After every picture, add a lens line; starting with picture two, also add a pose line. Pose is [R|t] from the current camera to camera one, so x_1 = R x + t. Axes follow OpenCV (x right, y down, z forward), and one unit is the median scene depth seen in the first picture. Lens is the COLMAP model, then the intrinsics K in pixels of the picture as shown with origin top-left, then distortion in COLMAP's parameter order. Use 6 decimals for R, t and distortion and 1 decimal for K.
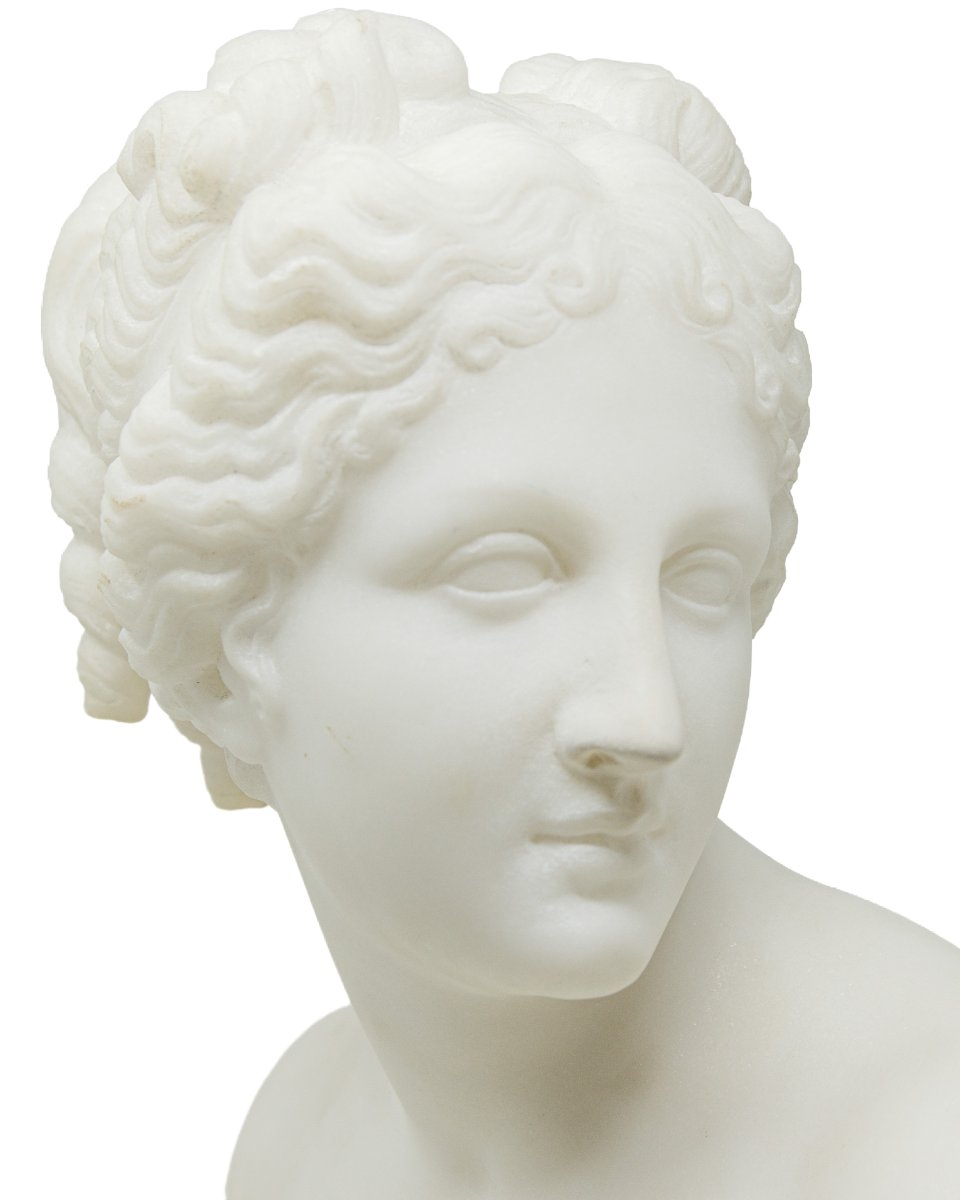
lens RADIAL K [[2691.4, 0, 480.0], [0, 2691.4, 600.0], [0, 0, 1]] dist [0.011263, 0.026525]
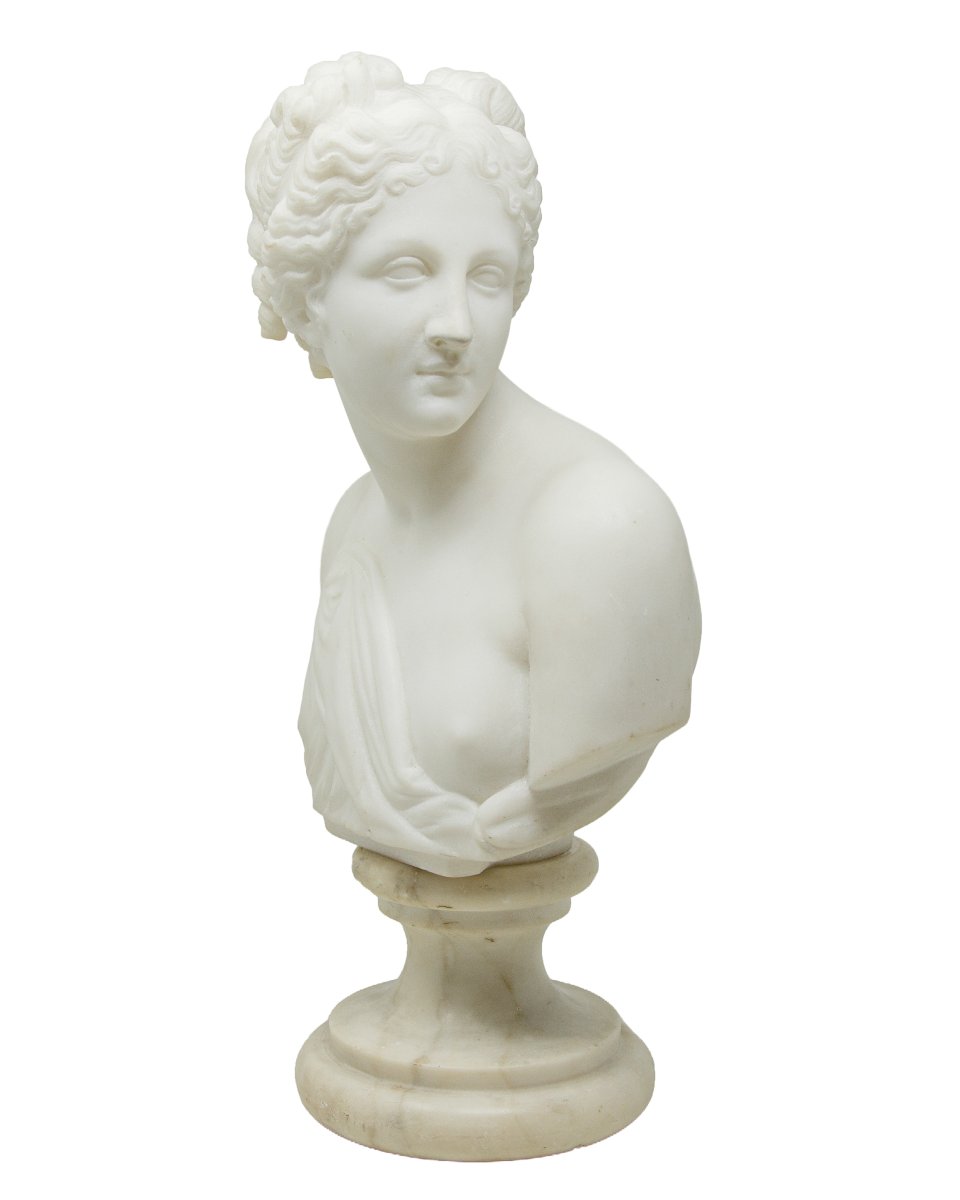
lens RADIAL K [[1687.1, 0, 376.5], [0, 1687.1, 598.5], [0, 0, 1]] dist [-0.046463, -0.037638]
pose [[0.993744, 0.029814, -0.107632, 0.164077], [-0.014076, 0.989460, 0.144121, 0.068065], [0.110794, -0.141704, 0.983689, -0.679465]]
